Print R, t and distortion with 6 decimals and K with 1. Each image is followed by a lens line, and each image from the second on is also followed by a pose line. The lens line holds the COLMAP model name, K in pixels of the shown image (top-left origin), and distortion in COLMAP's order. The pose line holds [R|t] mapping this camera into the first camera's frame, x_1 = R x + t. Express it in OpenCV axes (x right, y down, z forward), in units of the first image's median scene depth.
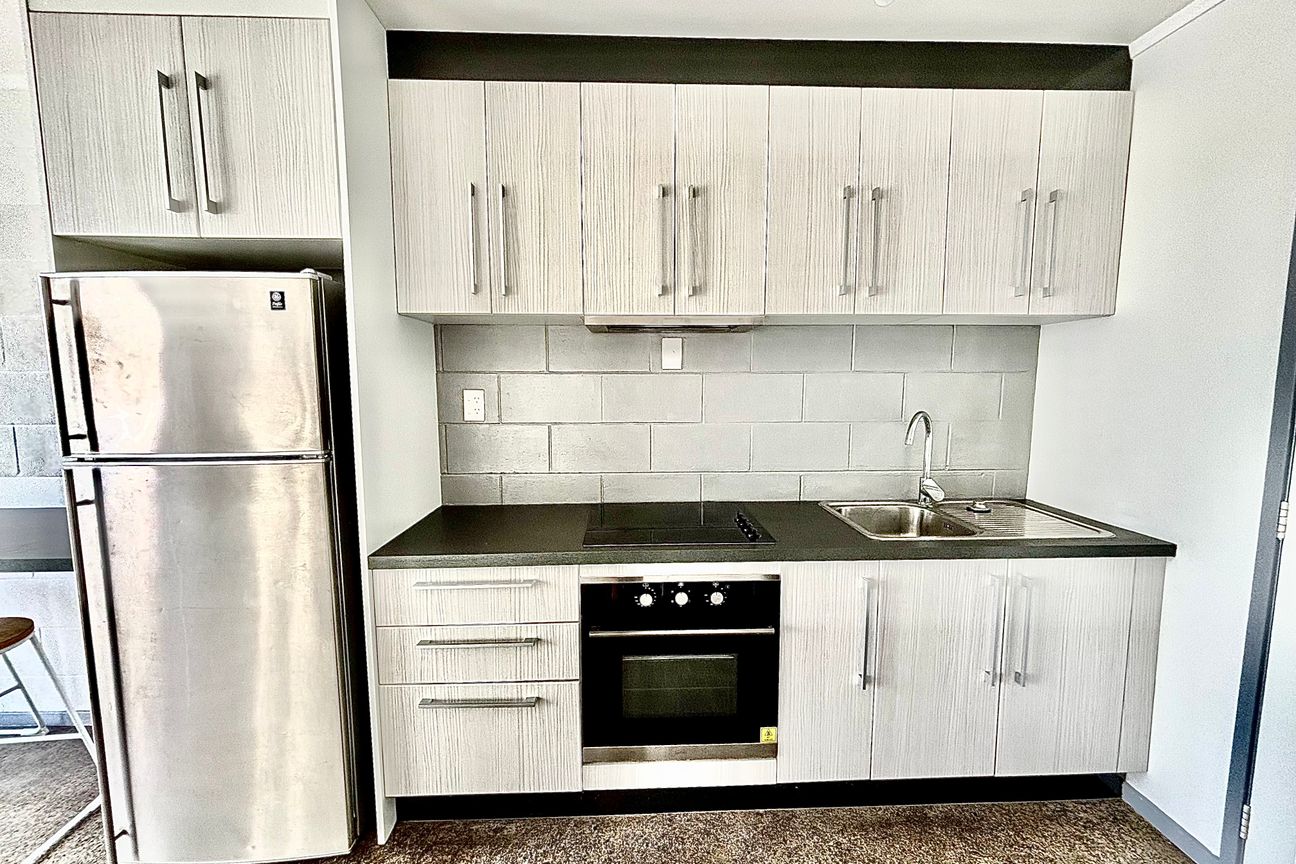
lens RADIAL K [[520.4, 0, 648.0], [0, 520.4, 432.0], [0, 0, 1]] dist [0.000735, -0.000238]
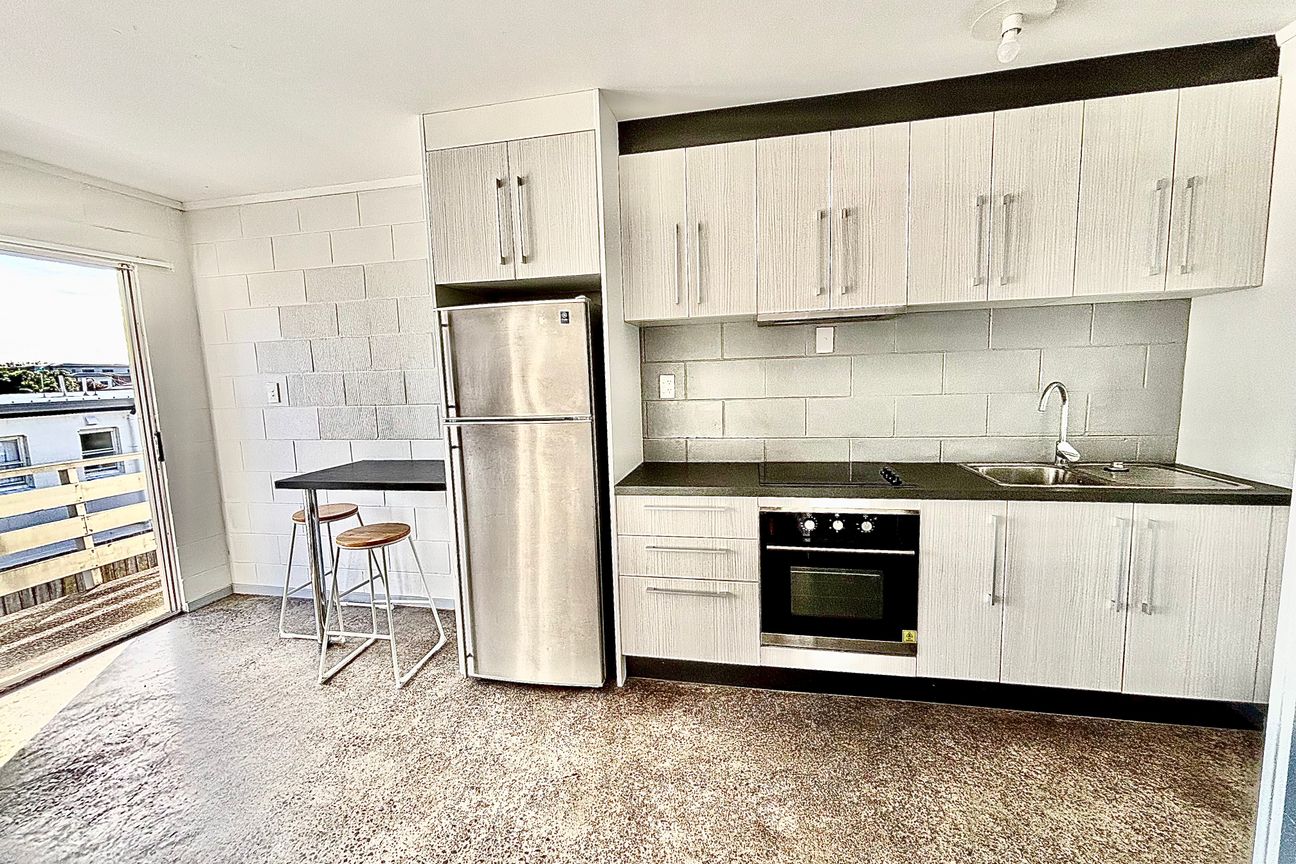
lens RADIAL K [[520.4, 0, 648.0], [0, 520.4, 432.0], [0, 0, 1]] dist [0.000735, -0.000238]
pose [[0.971699, -0.002681, -0.236207, -0.086144], [0.006263, 0.999877, 0.014414, 0.056880], [0.236139, -0.015485, 0.971596, -0.373408]]
